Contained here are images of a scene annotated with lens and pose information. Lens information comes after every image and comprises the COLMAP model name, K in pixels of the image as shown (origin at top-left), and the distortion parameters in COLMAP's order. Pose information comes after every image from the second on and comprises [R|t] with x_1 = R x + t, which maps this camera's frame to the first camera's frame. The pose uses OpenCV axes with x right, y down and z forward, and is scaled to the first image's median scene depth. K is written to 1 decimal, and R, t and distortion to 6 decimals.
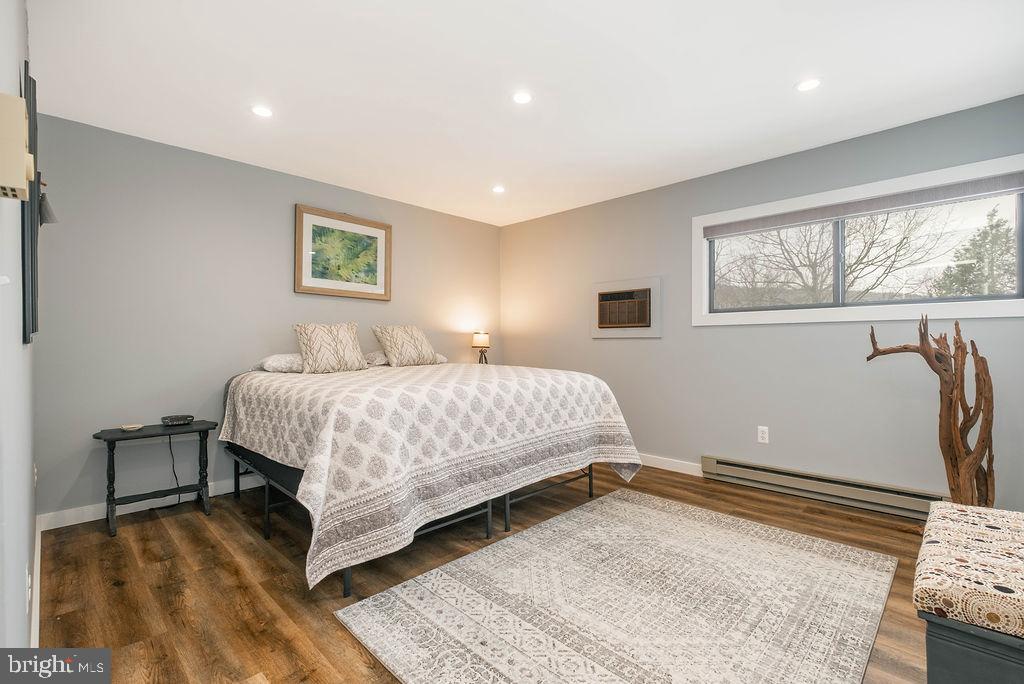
lens RADIAL K [[454.5, 0, 516.5], [0, 454.5, 344.5], [0, 0, 1]] dist [0.001373, -0.000302]
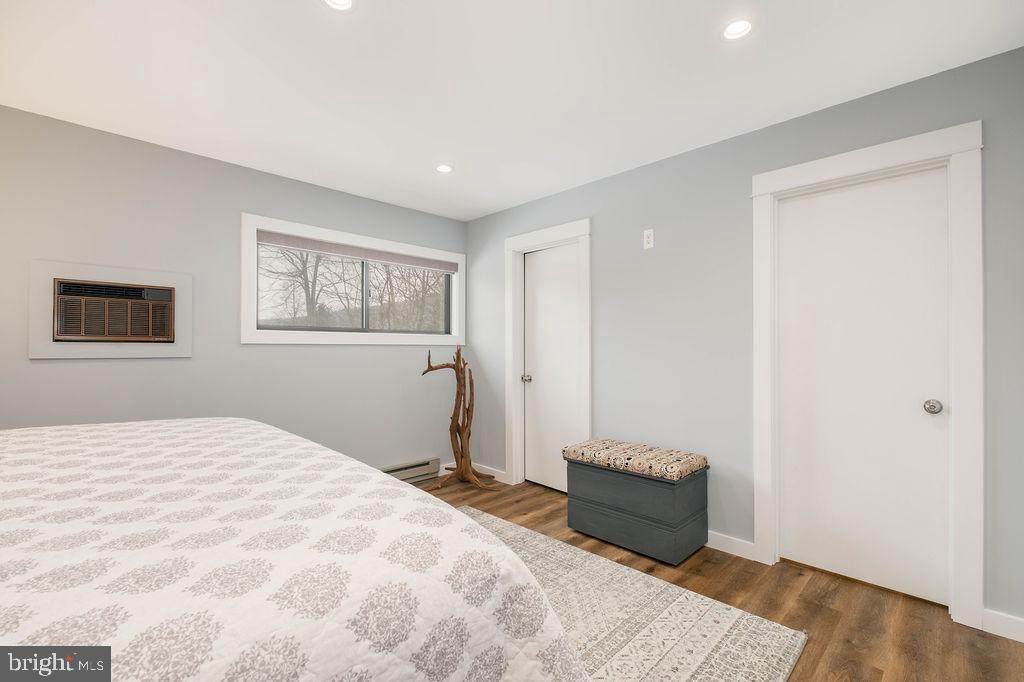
lens RADIAL K [[437.7, 0, 506.3], [0, 437.7, 340.5], [0, 0, 1]] dist [0.002407, -0.000142]
pose [[0.055154, 0.021521, 0.998246, -0.431346], [0.002882, 0.999760, -0.021713, -0.031106], [-0.998474, 0.004075, 0.055078, 0.540715]]
